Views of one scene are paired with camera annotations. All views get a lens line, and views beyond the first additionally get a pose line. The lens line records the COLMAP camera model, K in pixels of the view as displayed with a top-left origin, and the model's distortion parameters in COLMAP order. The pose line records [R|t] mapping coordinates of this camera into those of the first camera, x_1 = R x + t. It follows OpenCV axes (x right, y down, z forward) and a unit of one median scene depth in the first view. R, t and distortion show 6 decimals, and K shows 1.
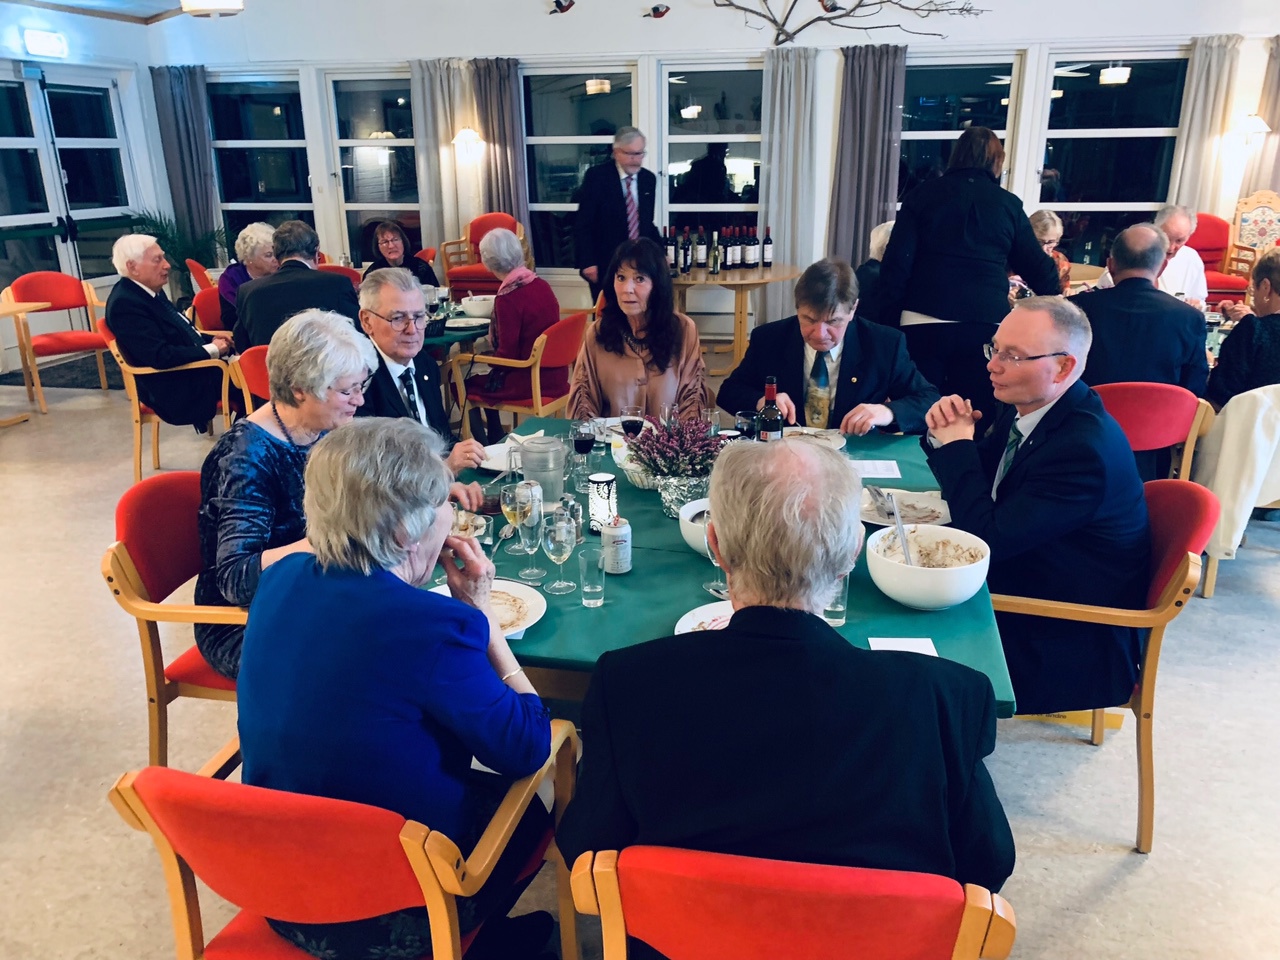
lens RADIAL K [[976.4, 0, 650.7], [0, 976.4, 486.4], [0, 0, 1]] dist [0.008899, -0.007612]
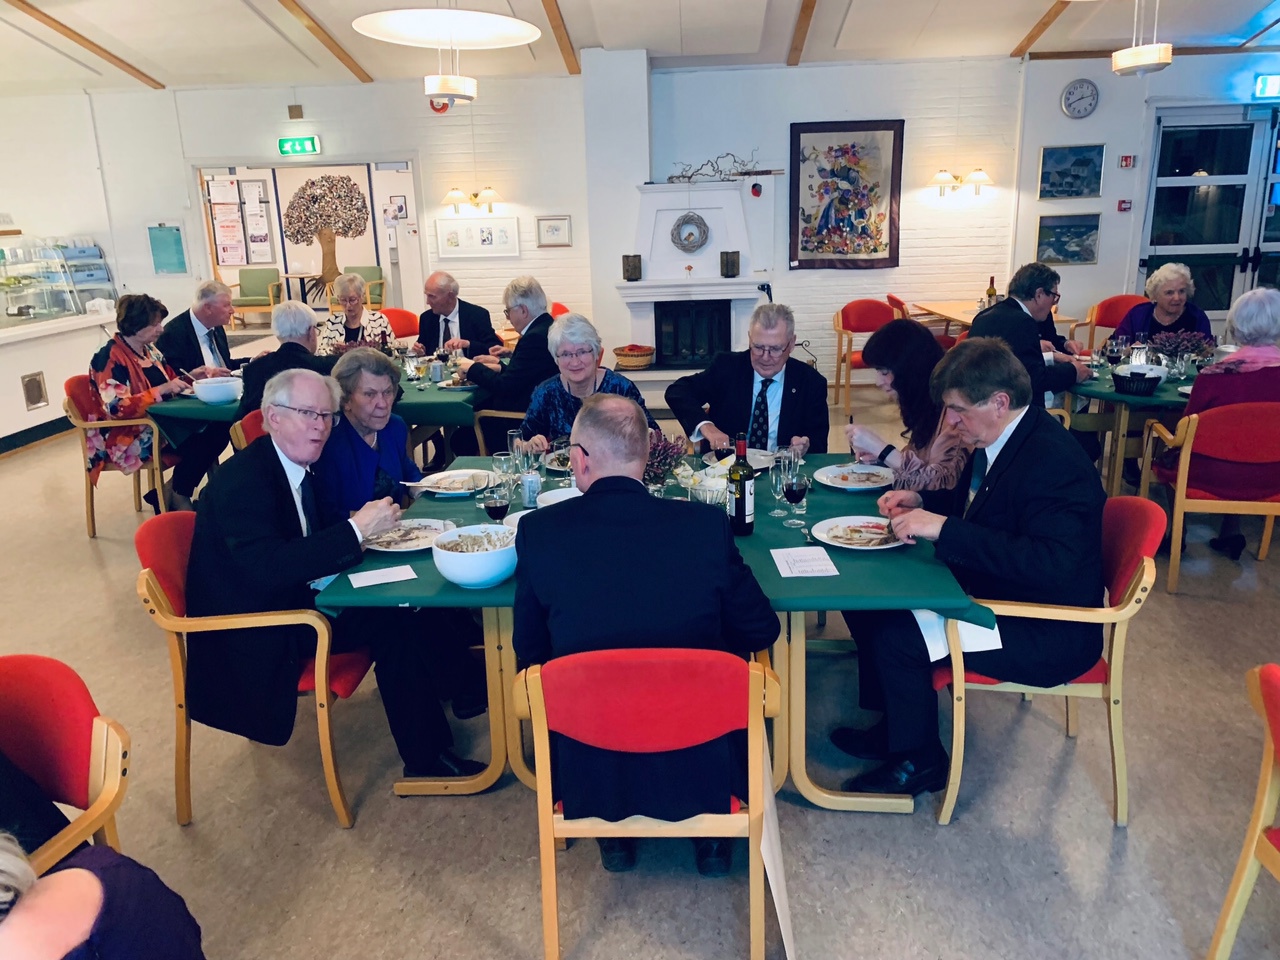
lens RADIAL K [[976.4, 0, 641.9], [0, 976.4, 470.8], [0, 0, 1]] dist [0.008899, -0.007612]
pose [[0.139412, 0.267482, -0.953424, 0.387424], [-0.296010, 0.930059, 0.217643, -0.092661], [0.944956, 0.251881, 0.208838, 0.235053]]
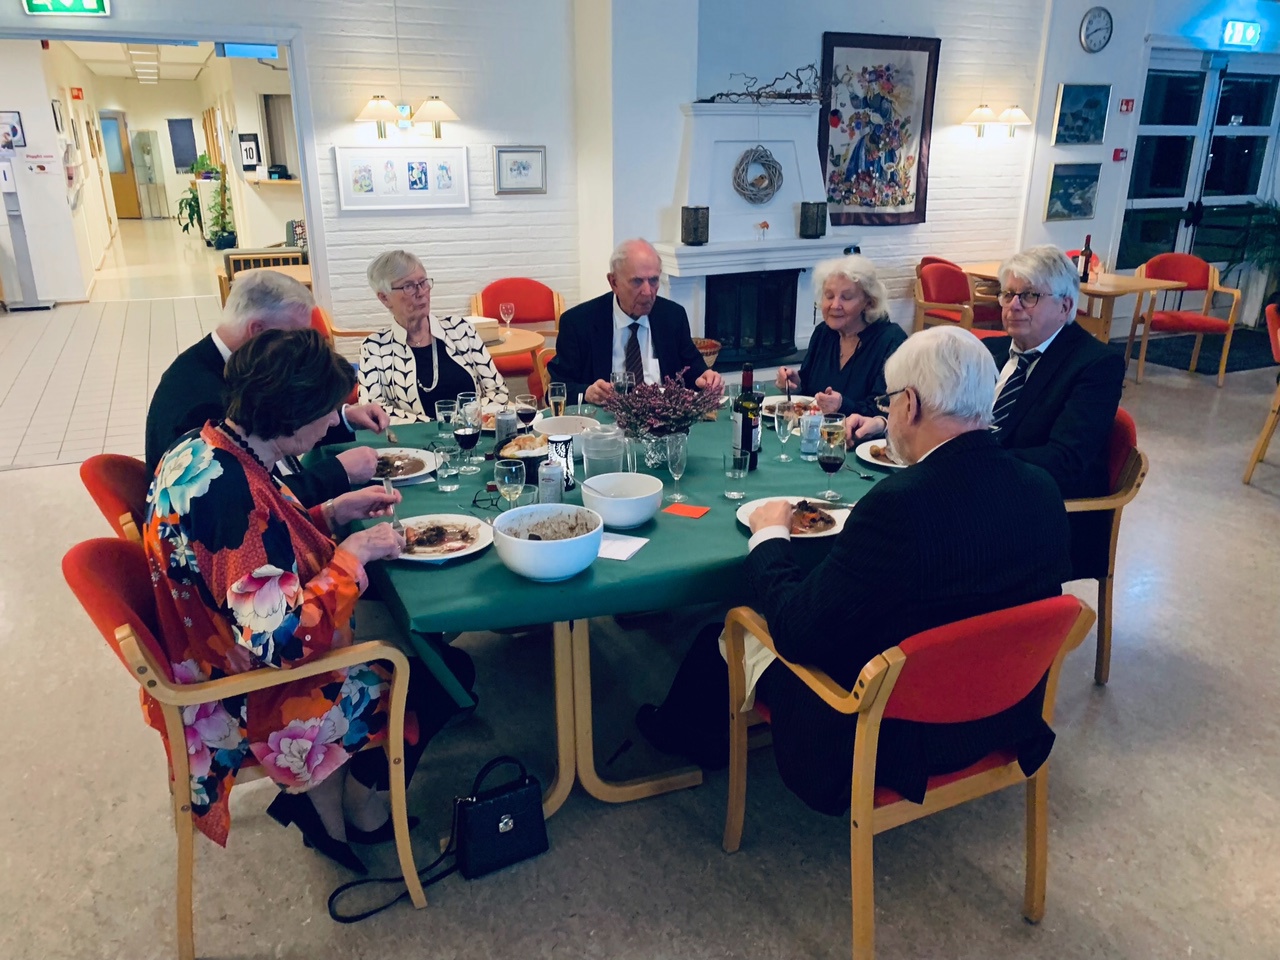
lens RADIAL K [[976.4, 0, 655.7], [0, 976.4, 485.2], [0, 0, 1]] dist [0.008899, -0.007612]
pose [[0.591427, 0.277137, -0.757238, -0.073283], [-0.270478, 0.952859, 0.137479, 0.022705], [0.759642, 0.123508, 0.638506, -0.060090]]
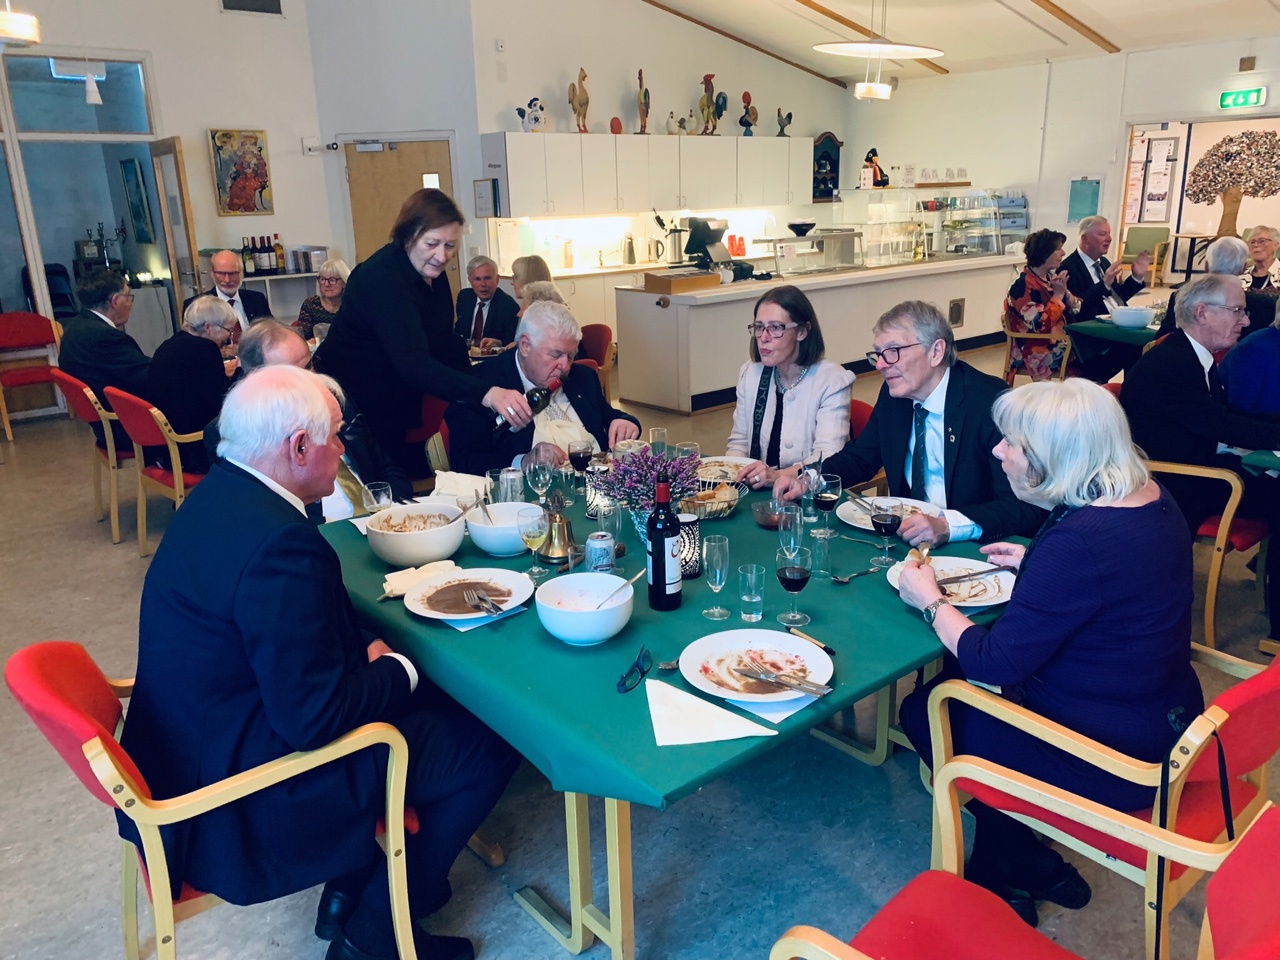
lens RADIAL K [[976.4, 0, 642.0], [0, 976.4, 475.9], [0, 0, 1]] dist [0.008899, -0.007612]
pose [[-0.621645, 0.242881, -0.744692, 0.532123], [-0.223723, 0.856055, 0.465959, -0.077612], [0.750670, 0.456266, -0.477825, 0.221609]]
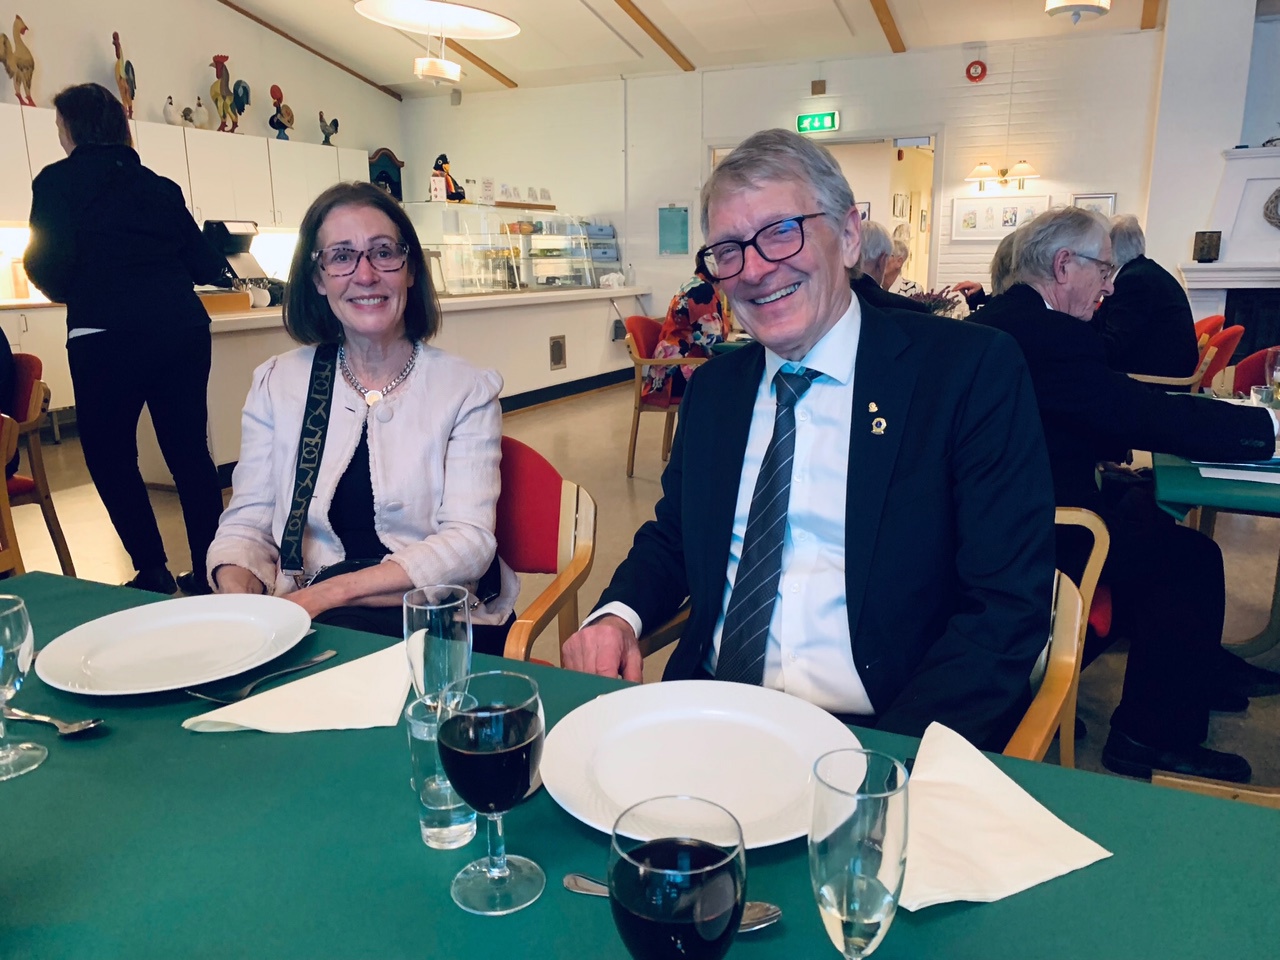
lens RADIAL K [[976.4, 0, 645.4], [0, 976.4, 490.8], [0, 0, 1]] dist [0.008899, -0.007612]
pose [[-0.240082, 0.237889, -0.941153, 0.330021], [-0.303008, 0.902705, 0.305467, 0.014128], [0.922251, 0.358514, -0.144641, 0.133441]]
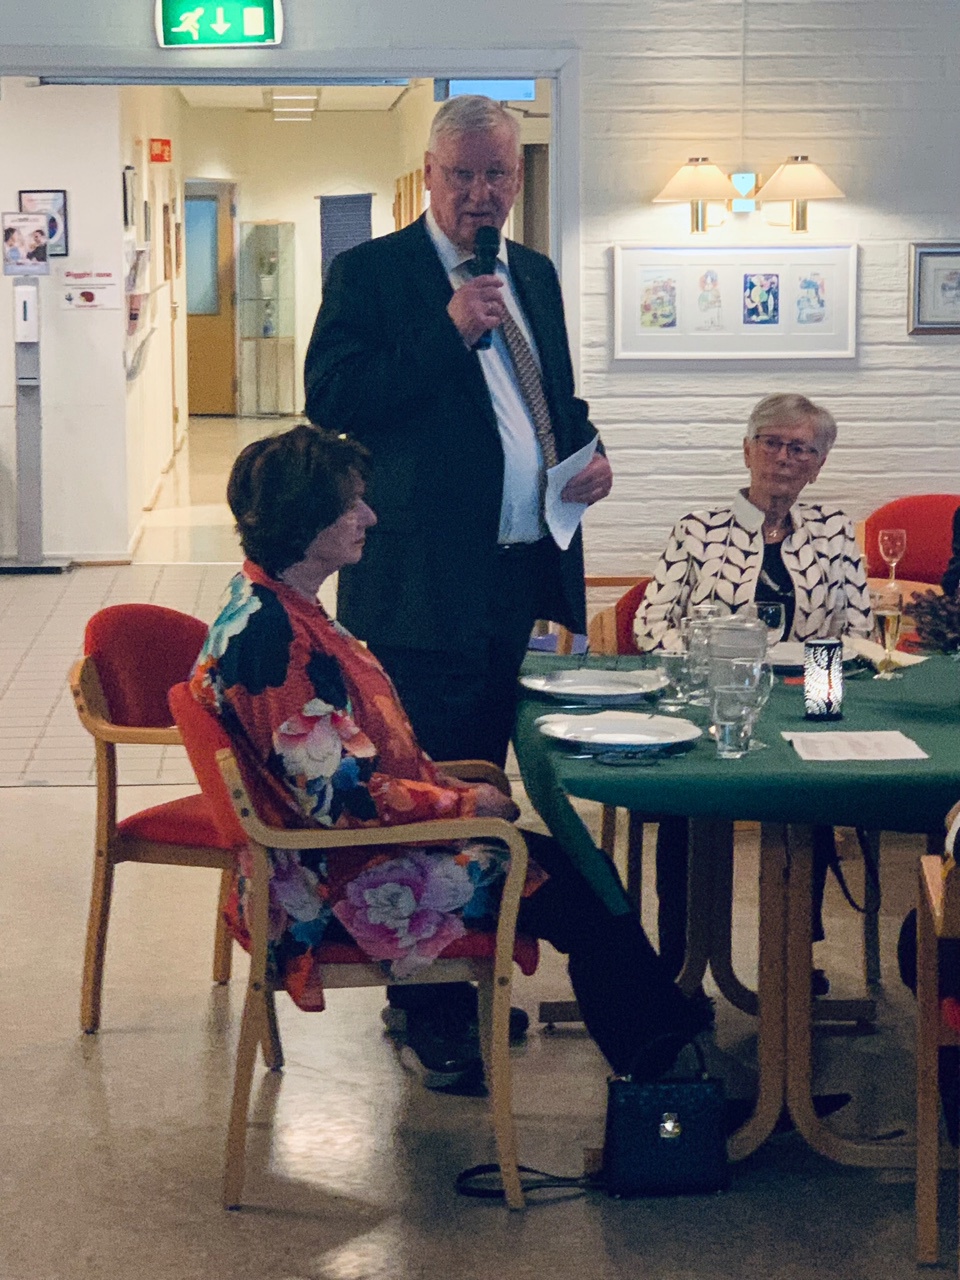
lens RADIAL K [[2934.3, 0, 477.0], [0, 2934.3, 637.9], [0, 0, 1]] dist [-0.060687, 0.000000]
pose [[0.249374, 0.136745, -0.958704, 0.286056], [-0.312211, 0.948473, 0.054075, 0.049094], [0.916699, 0.285833, 0.279217, -0.140057]]
